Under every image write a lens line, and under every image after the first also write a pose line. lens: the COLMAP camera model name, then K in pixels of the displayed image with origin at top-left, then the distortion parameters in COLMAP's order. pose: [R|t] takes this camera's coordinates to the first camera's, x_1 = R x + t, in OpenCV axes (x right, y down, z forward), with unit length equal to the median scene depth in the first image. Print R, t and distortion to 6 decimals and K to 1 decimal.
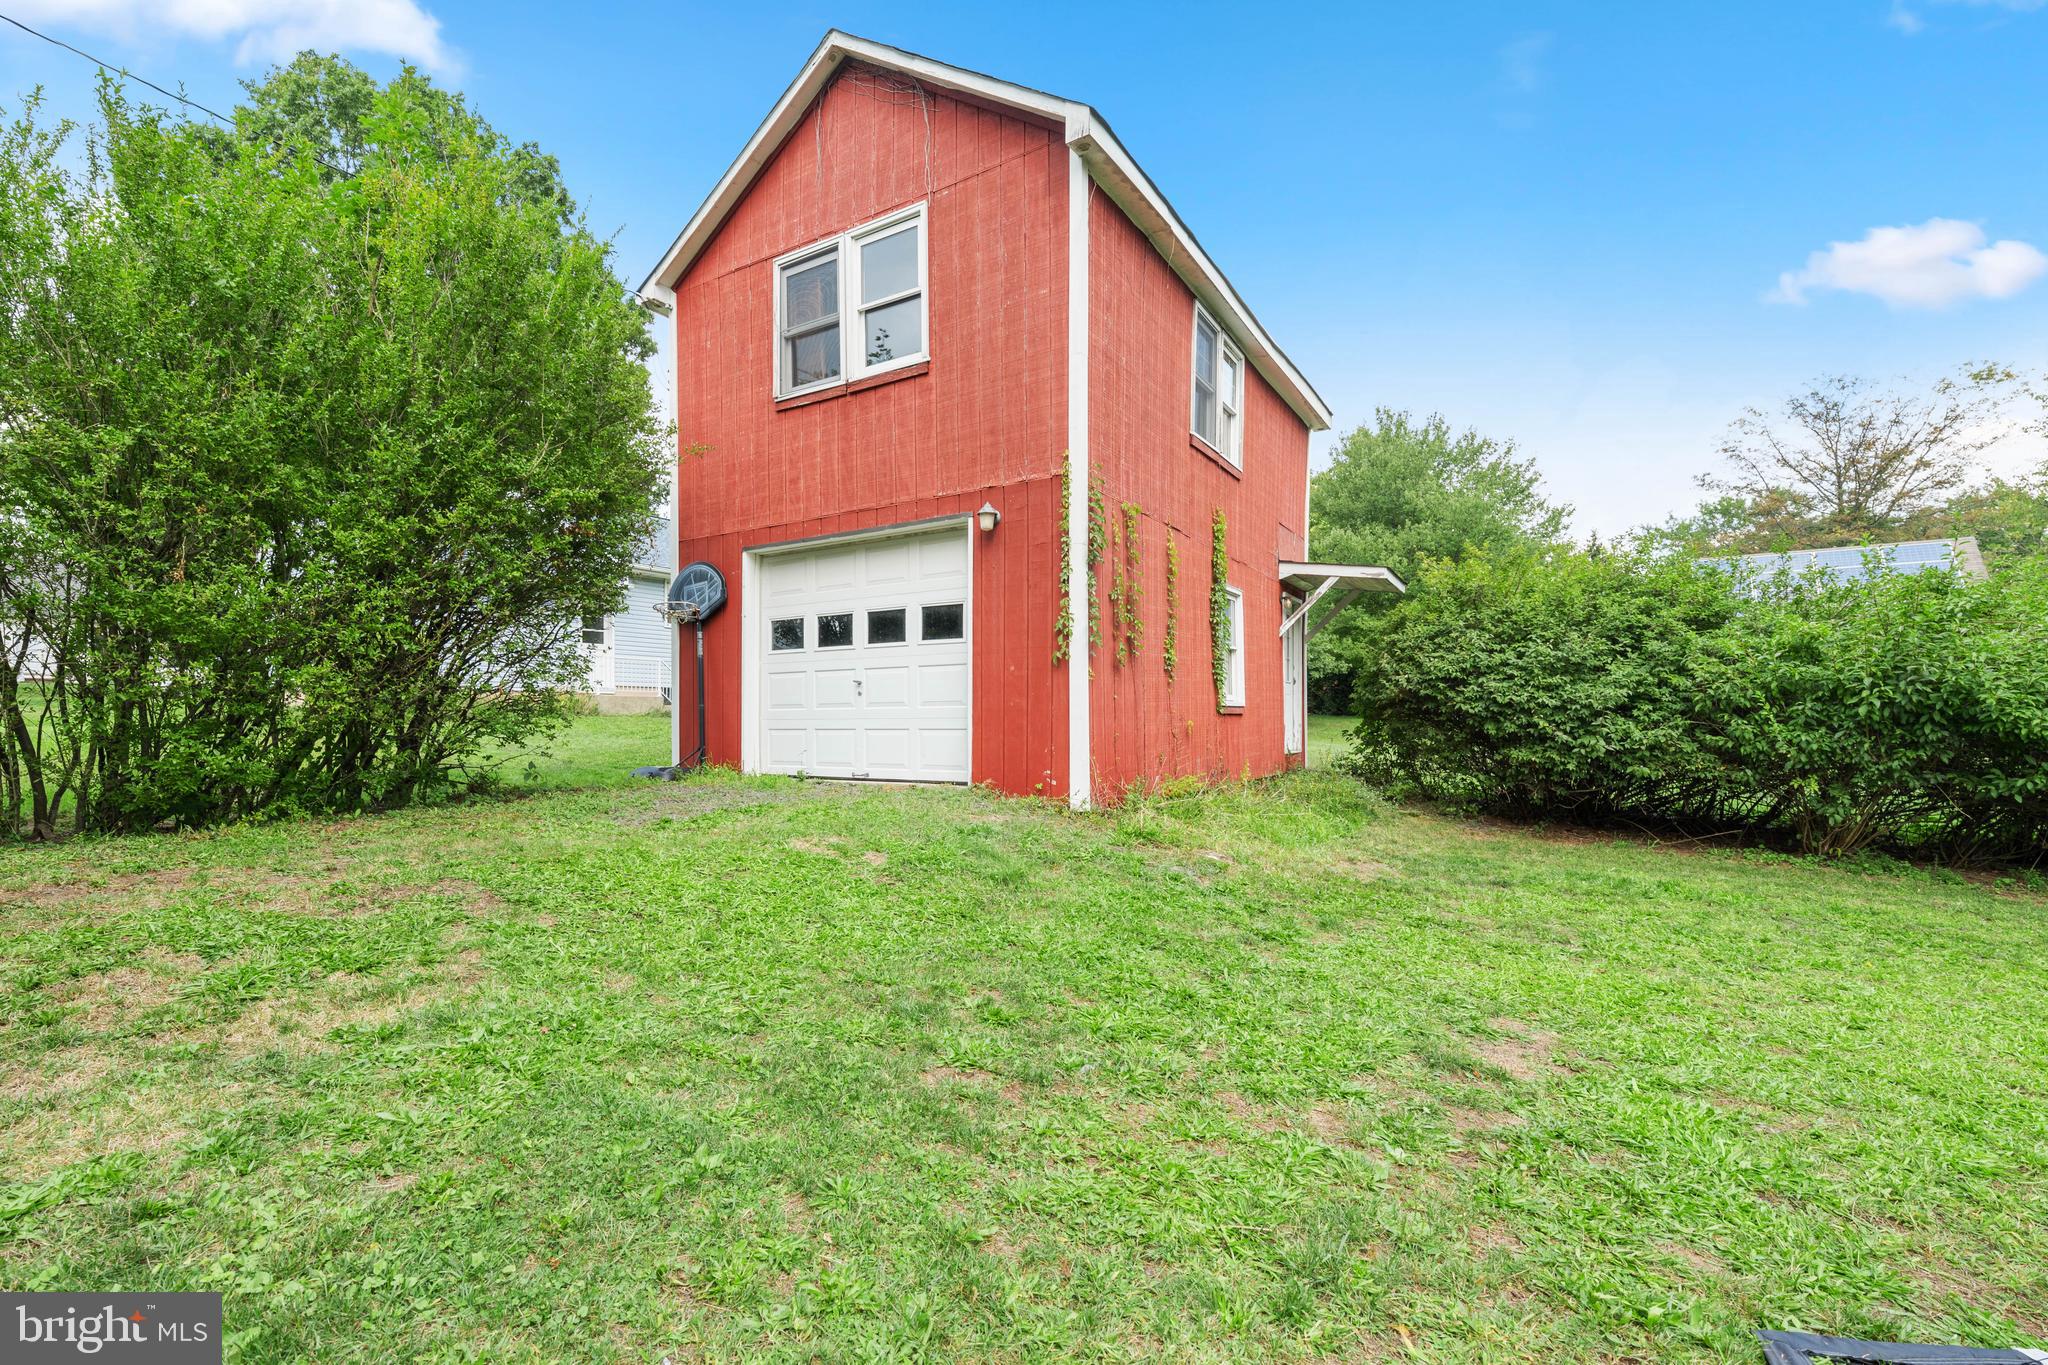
lens RADIAL K [[832.8, 0, 1015.7], [0, 832.8, 692.0], [0, 0, 1]] dist [0.003950, 0.000463]
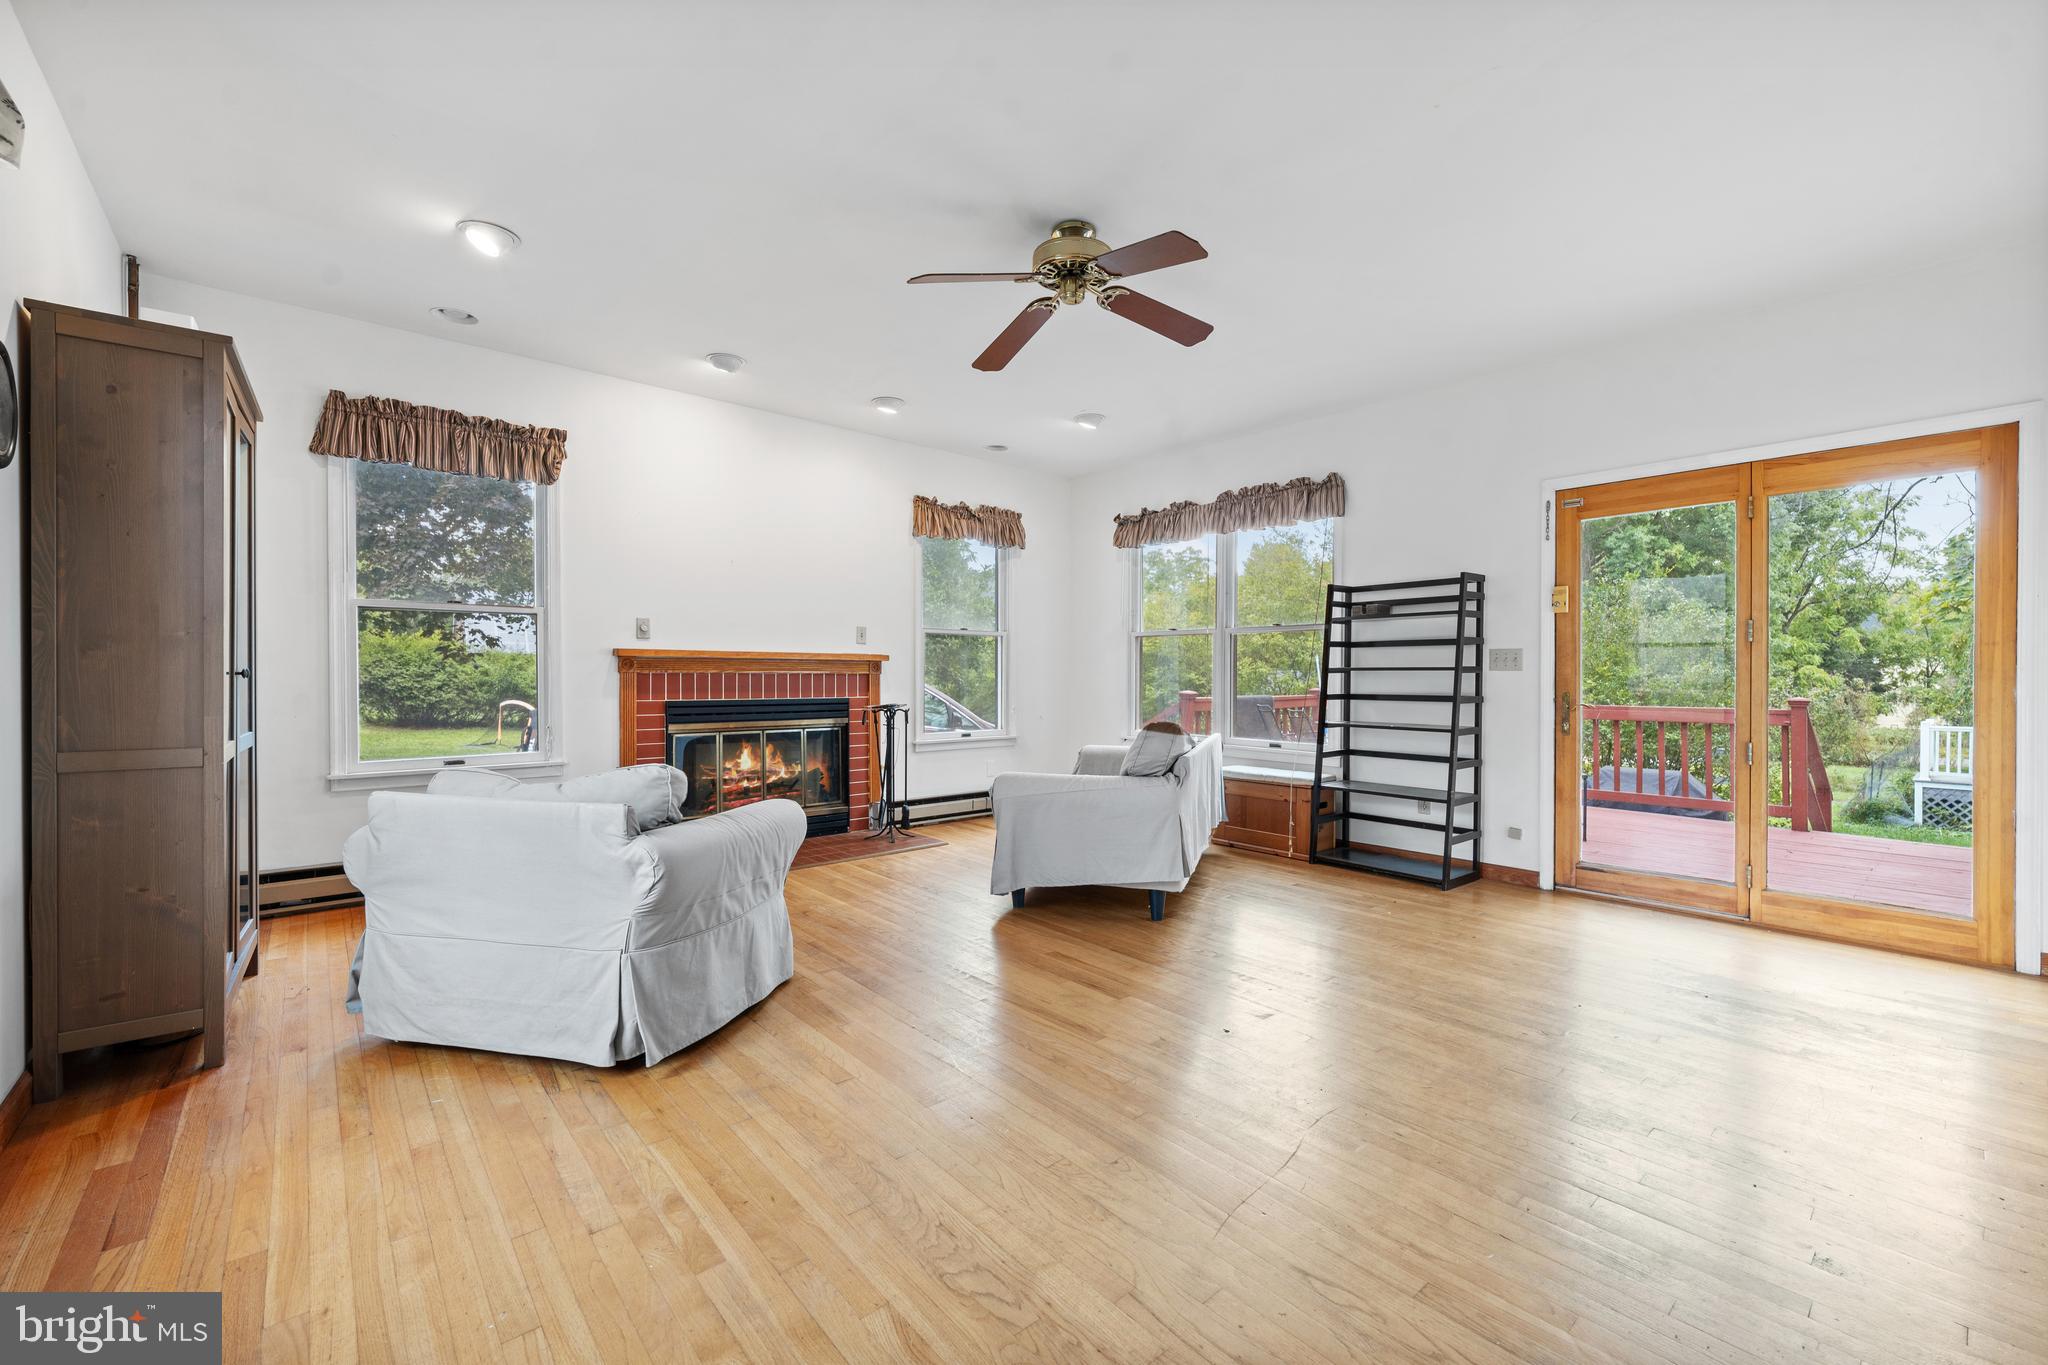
lens RADIAL K [[832.8, 0, 1022.4], [0, 832.8, 687.1], [0, 0, 1]] dist [0.003950, 0.000463]
pose [[0.309874, -0.010236, 0.950723, -1.768782], [-0.026769, 0.999452, 0.019485, -0.112881], [-0.950401, -0.031488, 0.309430, -2.309036]]
